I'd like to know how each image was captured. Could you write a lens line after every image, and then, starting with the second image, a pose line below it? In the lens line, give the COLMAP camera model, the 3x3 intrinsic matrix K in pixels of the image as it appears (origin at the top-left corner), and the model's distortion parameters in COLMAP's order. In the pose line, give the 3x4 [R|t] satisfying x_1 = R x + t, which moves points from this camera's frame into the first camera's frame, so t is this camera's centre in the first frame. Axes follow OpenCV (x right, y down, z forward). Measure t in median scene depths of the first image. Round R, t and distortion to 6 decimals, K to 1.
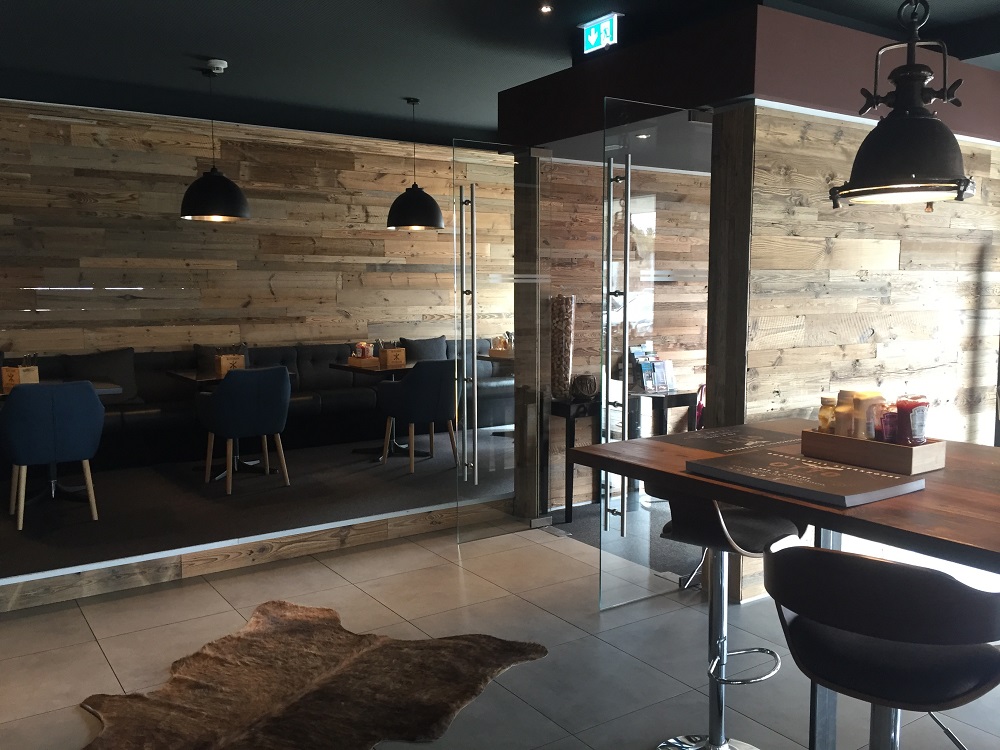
lens RADIAL K [[850.3, 0, 497.5], [0, 850.3, 375.1], [0, 0, 1]] dist [0.089825, -0.132475]
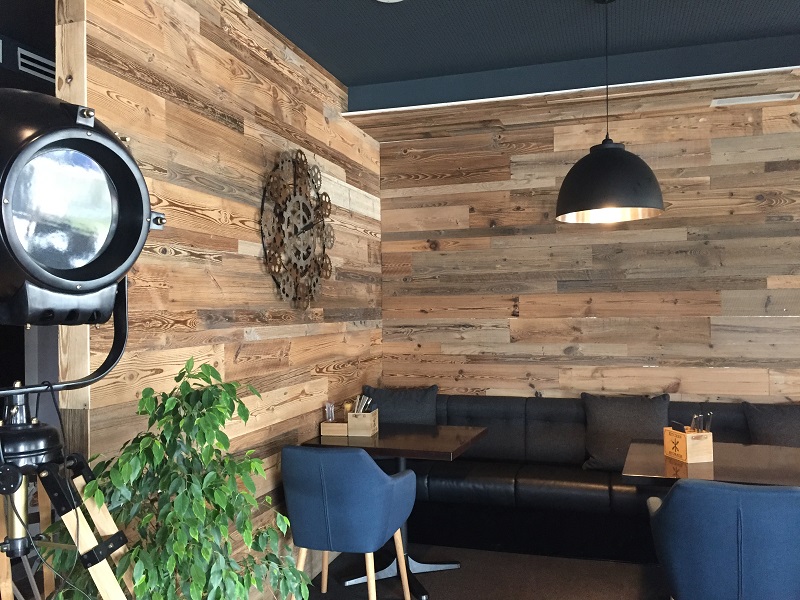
lens RADIAL K [[680.3, 0, 401.5], [0, 680.3, 299.3], [0, 0, 1]] dist [0.089825, -0.132475]
pose [[0.620777, -0.008099, -0.783946, -0.173513], [-0.066362, 0.995815, -0.062837, -0.047013], [0.781174, 0.091032, 0.617641, 0.311292]]
